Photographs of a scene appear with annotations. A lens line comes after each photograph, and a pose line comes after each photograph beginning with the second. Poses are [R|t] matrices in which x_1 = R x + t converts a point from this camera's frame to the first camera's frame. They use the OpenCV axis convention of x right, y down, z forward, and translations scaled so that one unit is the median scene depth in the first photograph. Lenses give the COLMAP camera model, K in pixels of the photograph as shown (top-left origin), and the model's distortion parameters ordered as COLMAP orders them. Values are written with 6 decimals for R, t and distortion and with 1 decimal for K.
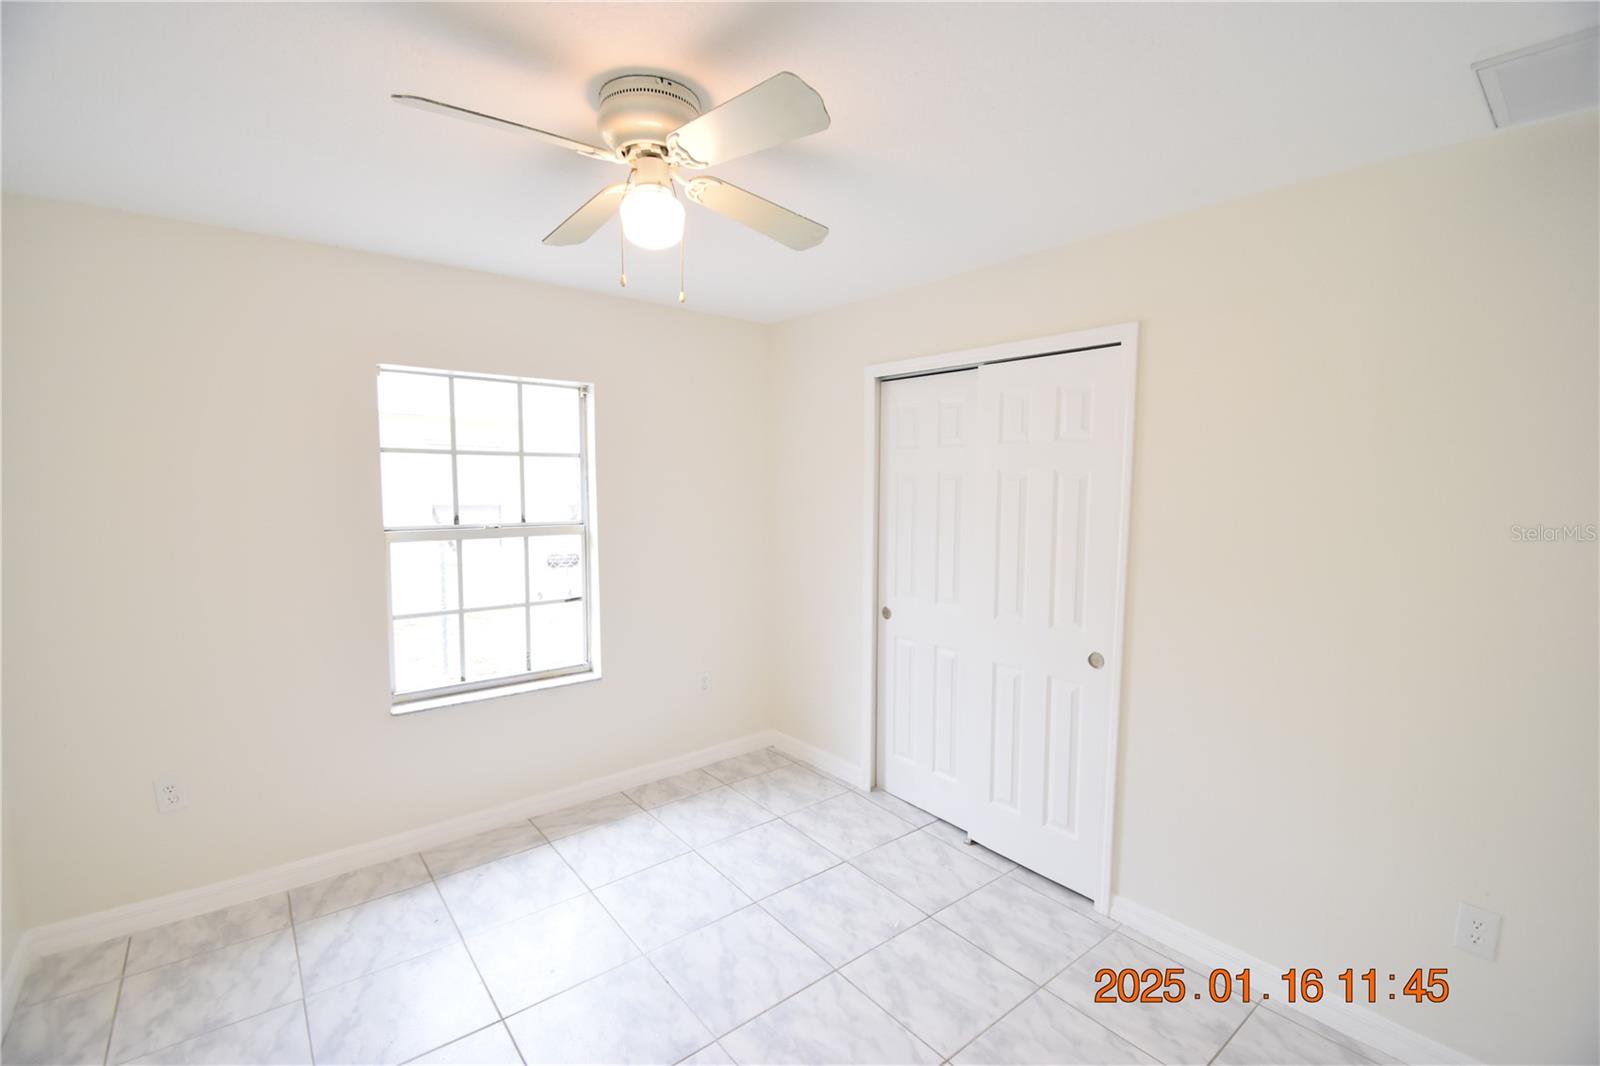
lens RADIAL K [[698.5, 0, 791.3], [0, 698.5, 536.2], [0, 0, 1]] dist [0.005061, -0.010792]
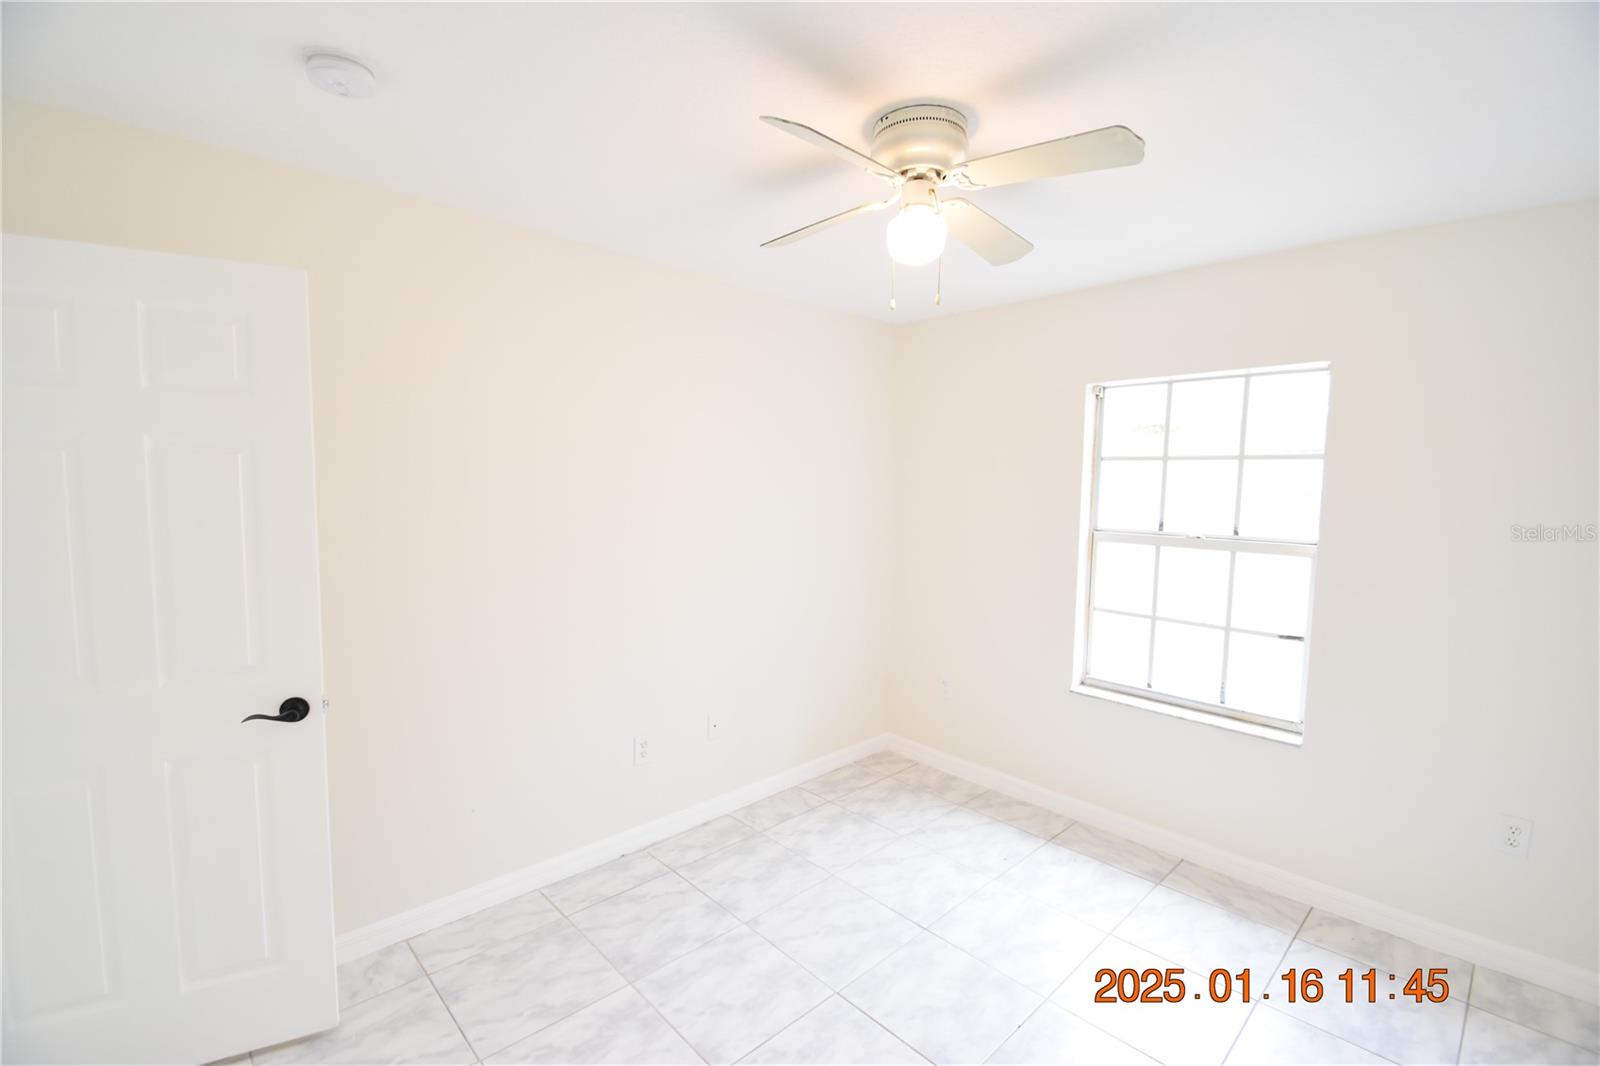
lens RADIAL K [[698.5, 0, 797.8], [0, 698.5, 535.5], [0, 0, 1]] dist [0.005061, -0.010792]
pose [[0.095790, 0.074545, -0.992606, 0.462589], [-0.103282, 0.992554, 0.064574, -0.020918], [0.990029, 0.096333, 0.102776, 0.385866]]
